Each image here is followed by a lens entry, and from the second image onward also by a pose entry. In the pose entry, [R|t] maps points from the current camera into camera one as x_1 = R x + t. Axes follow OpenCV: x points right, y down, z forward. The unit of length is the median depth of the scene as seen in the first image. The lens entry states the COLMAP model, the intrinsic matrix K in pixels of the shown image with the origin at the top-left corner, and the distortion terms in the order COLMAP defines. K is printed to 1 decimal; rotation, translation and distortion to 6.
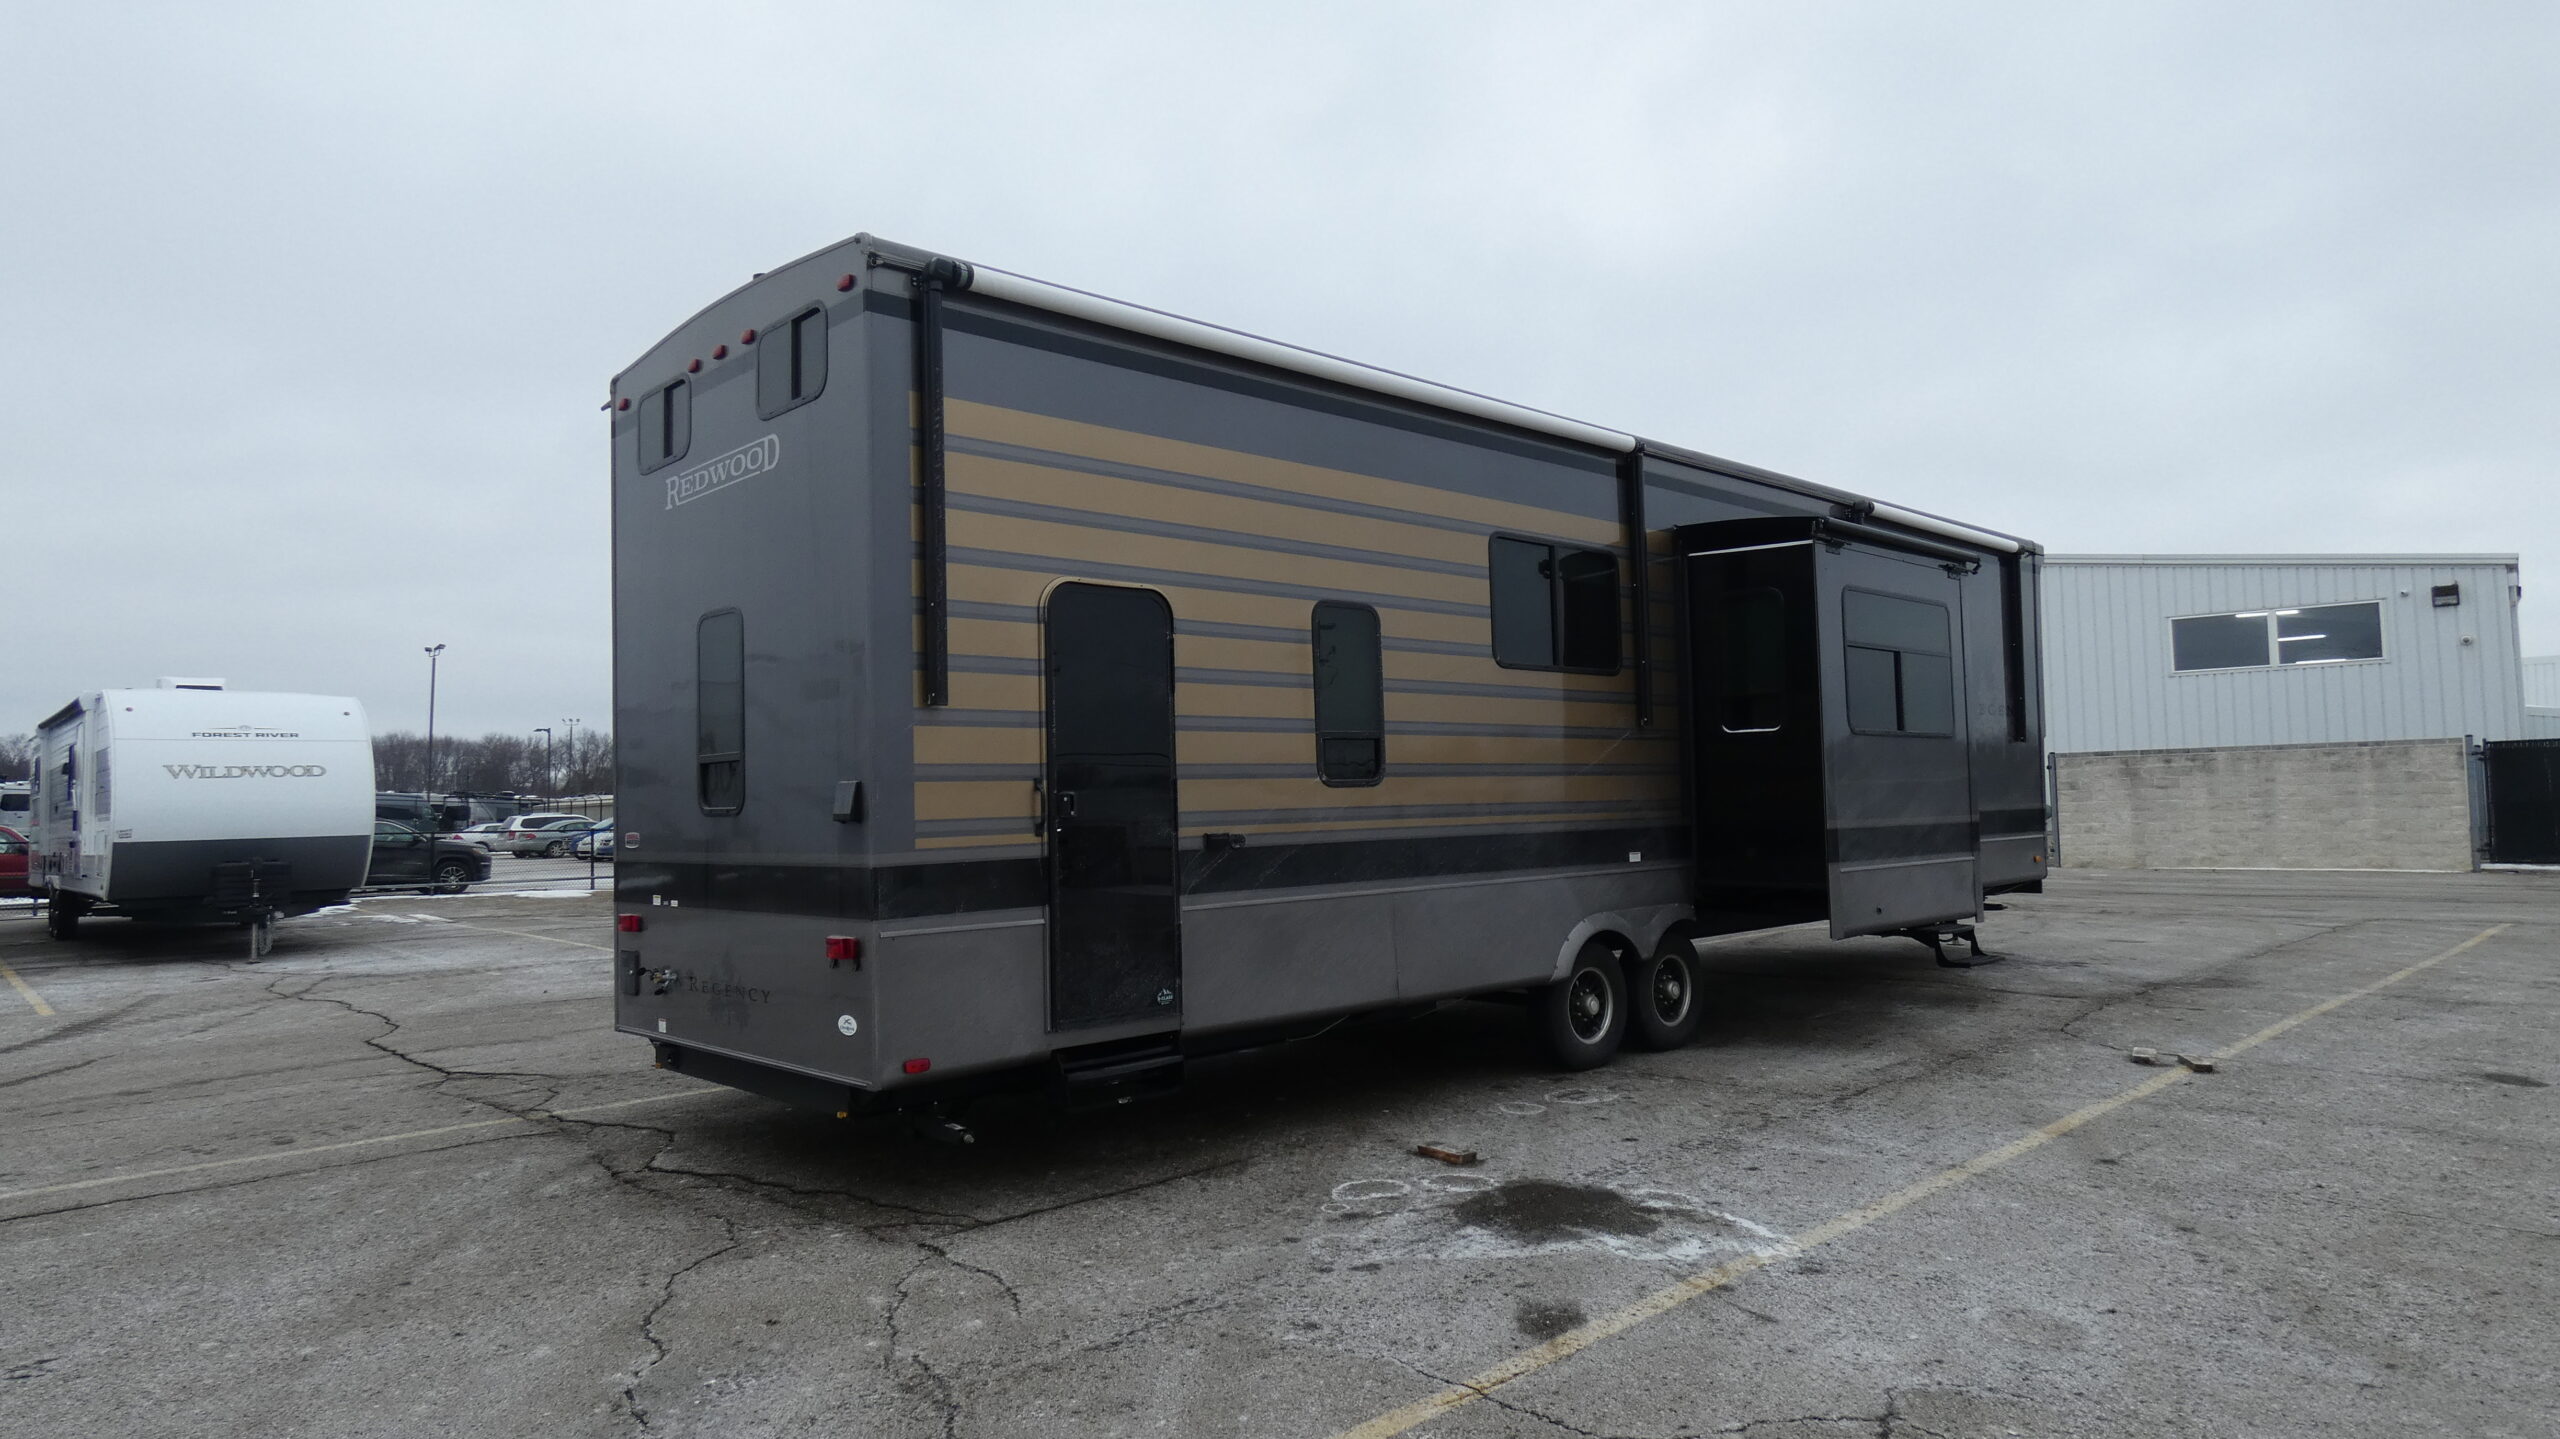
lens RADIAL K [[1521.6, 0, 1283.1], [0, 1521.6, 716.5], [0, 0, 1]] dist [-0.011517, -0.000281]
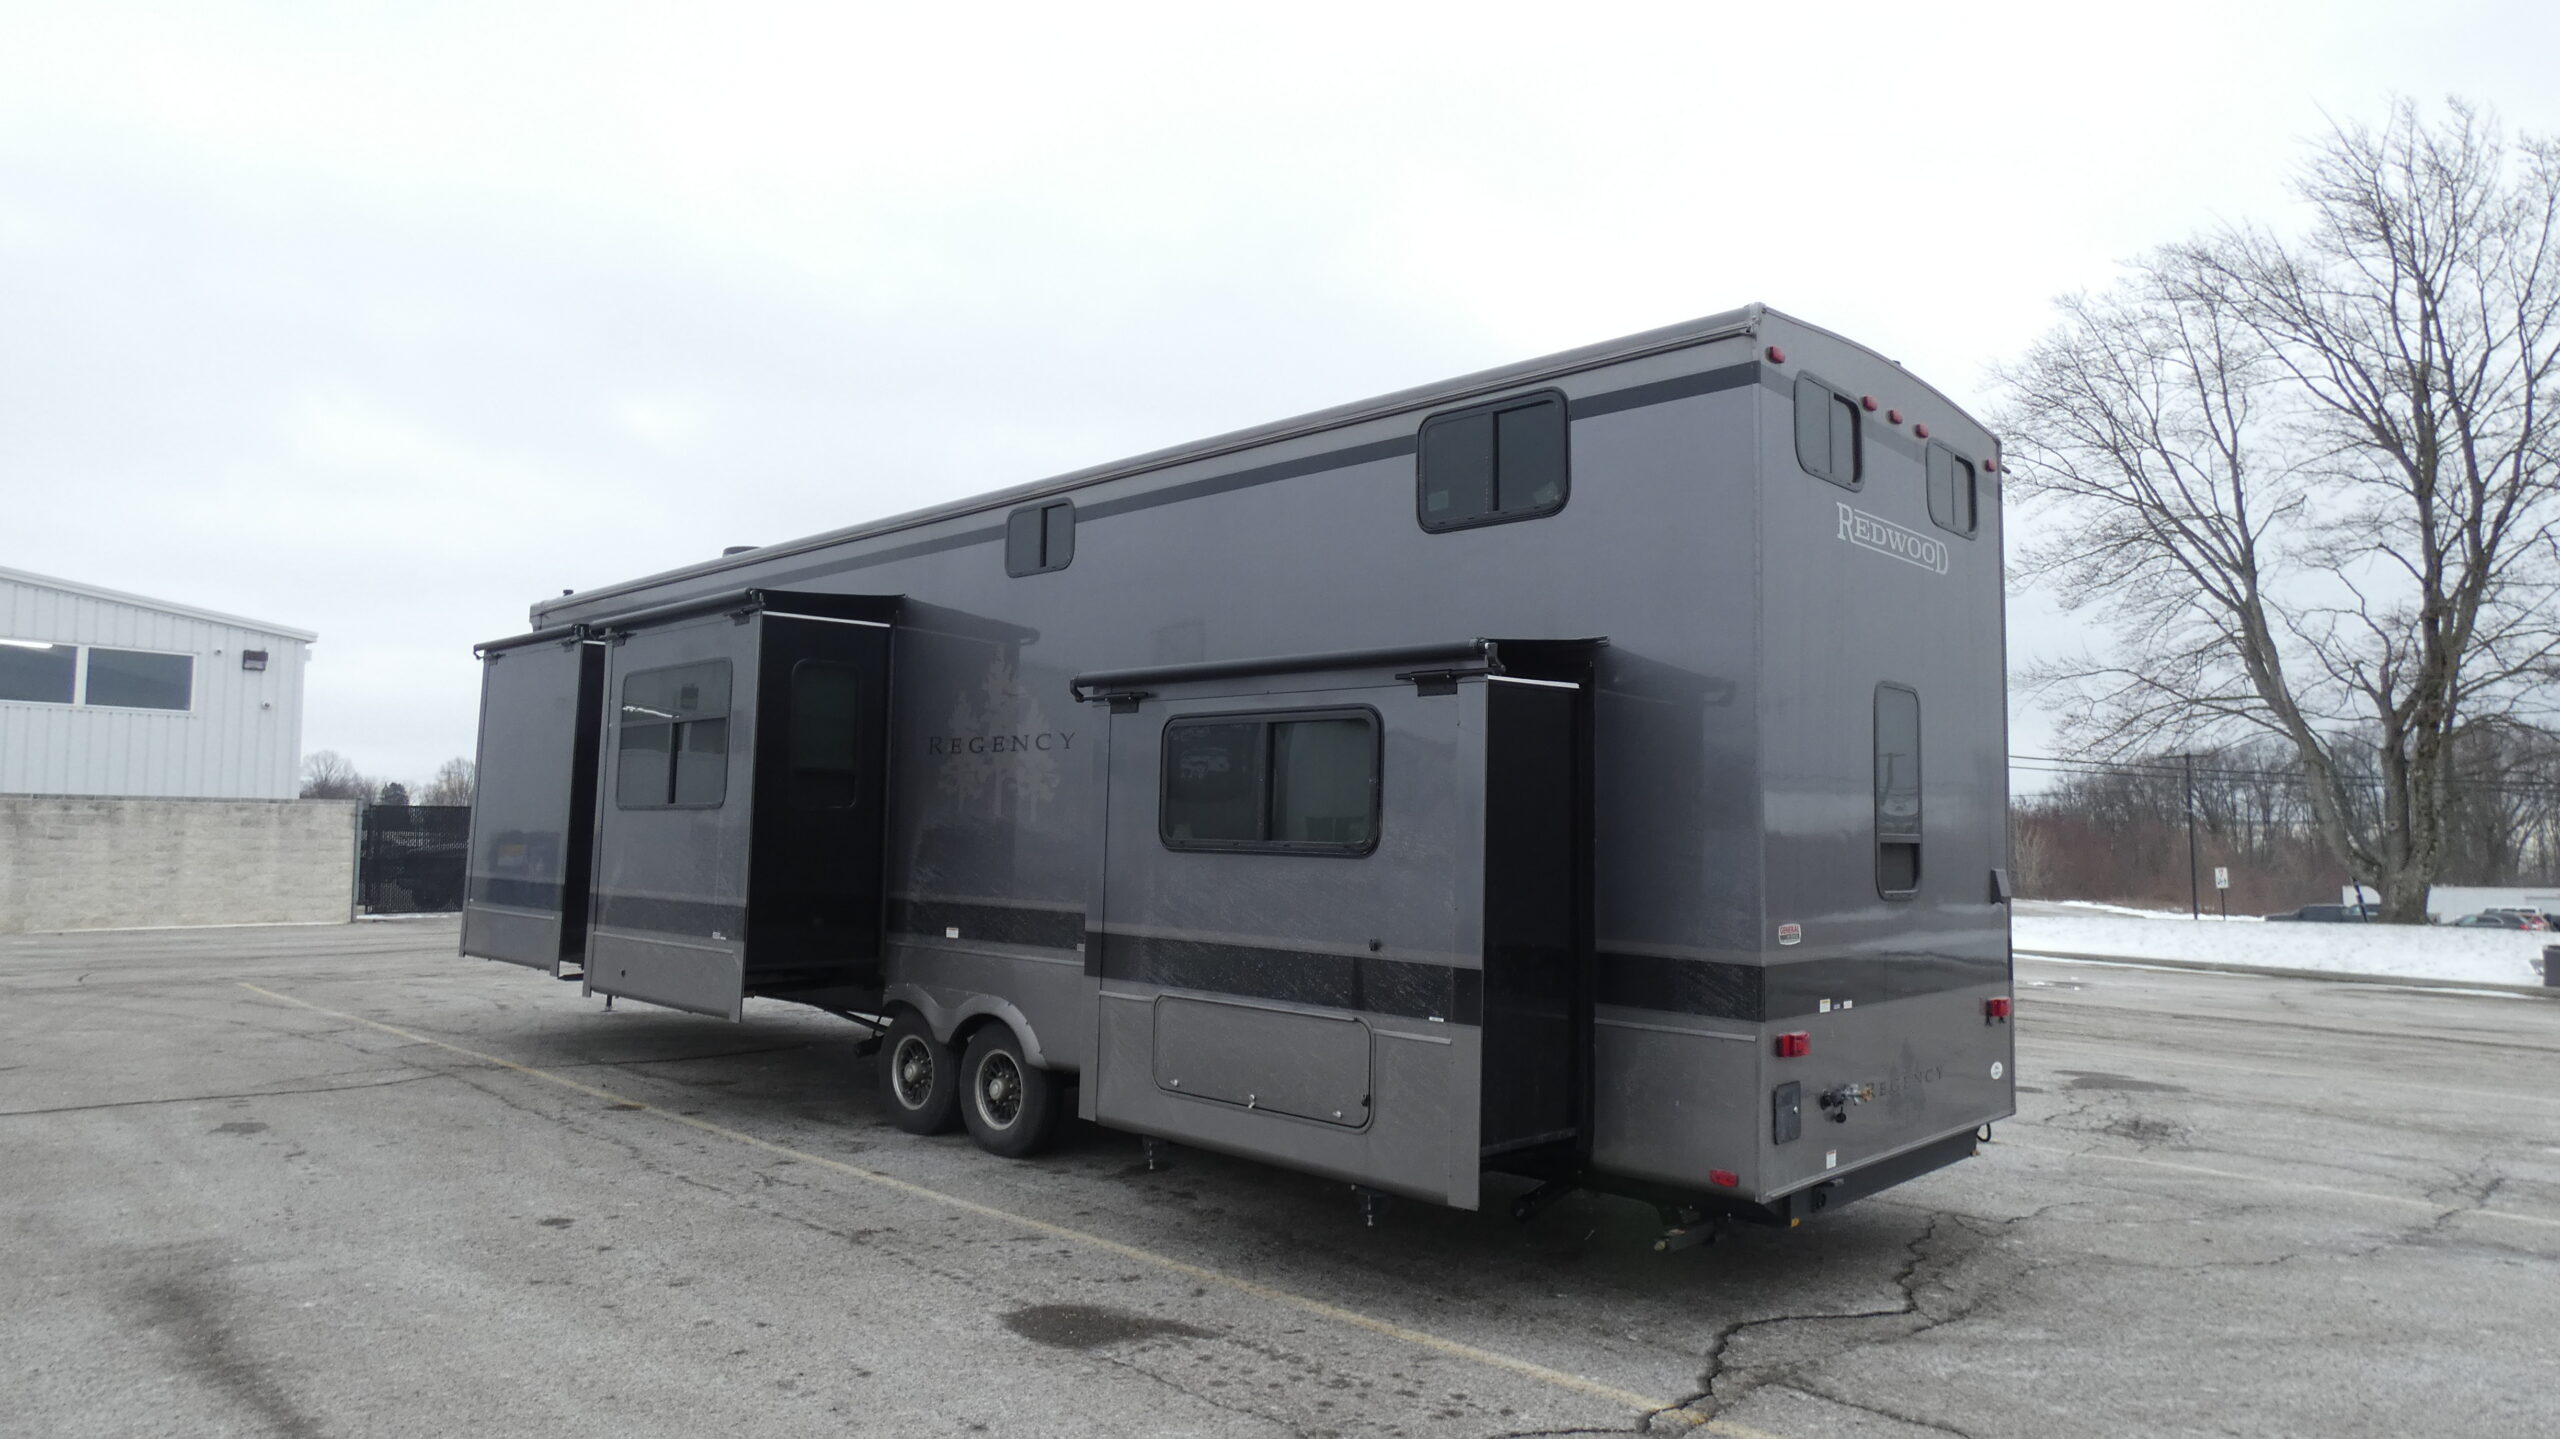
lens RADIAL K [[1521.6, 0, 1272.9], [0, 1521.6, 714.5], [0, 0, 1]] dist [-0.011517, -0.000281]
pose [[-0.032391, 0.100604, 0.994399, -0.317211], [-0.068752, 0.992340, -0.102636, 0.018036], [-0.997108, -0.071691, -0.025226, 0.342945]]
